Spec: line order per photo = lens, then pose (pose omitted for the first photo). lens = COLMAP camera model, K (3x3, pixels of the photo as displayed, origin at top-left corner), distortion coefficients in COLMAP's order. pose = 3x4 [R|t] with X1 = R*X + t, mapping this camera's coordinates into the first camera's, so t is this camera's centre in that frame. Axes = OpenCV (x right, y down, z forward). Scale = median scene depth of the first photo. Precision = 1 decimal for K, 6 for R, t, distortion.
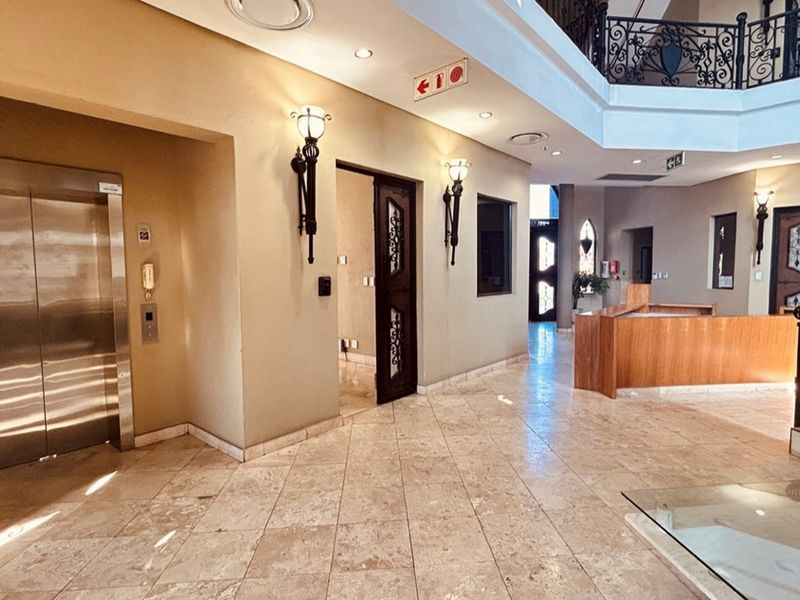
lens RADIAL K [[429.6, 0, 401.7], [0, 429.6, 299.0], [0, 0, 1]] dist [-0.005242, 0.001305]
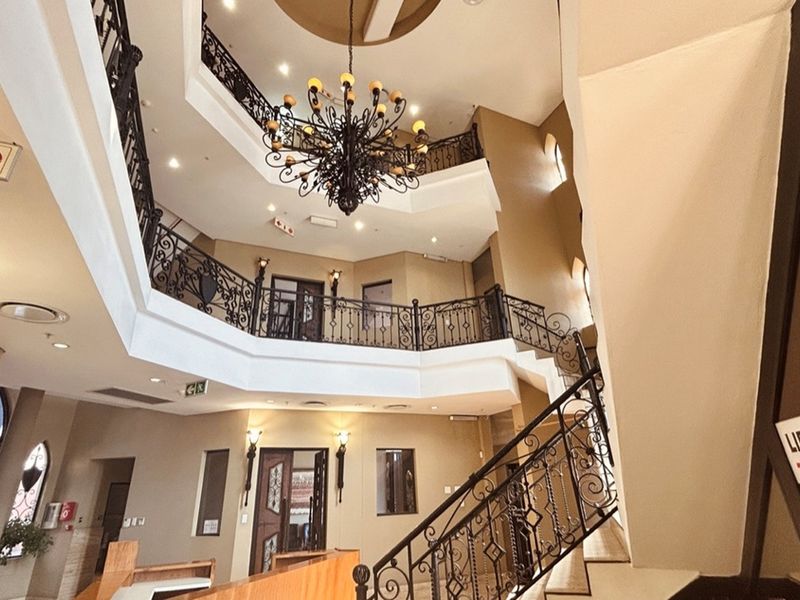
lens RADIAL K [[429.6, 0, 400.5], [0, 429.6, 296.3], [0, 0, 1]] dist [-0.005242, 0.001305]
pose [[0.422946, 0.365543, 0.829154, -0.019971], [0.093008, 0.892679, -0.440991, -0.048547], [-0.901369, 0.263633, 0.343556, 0.232957]]
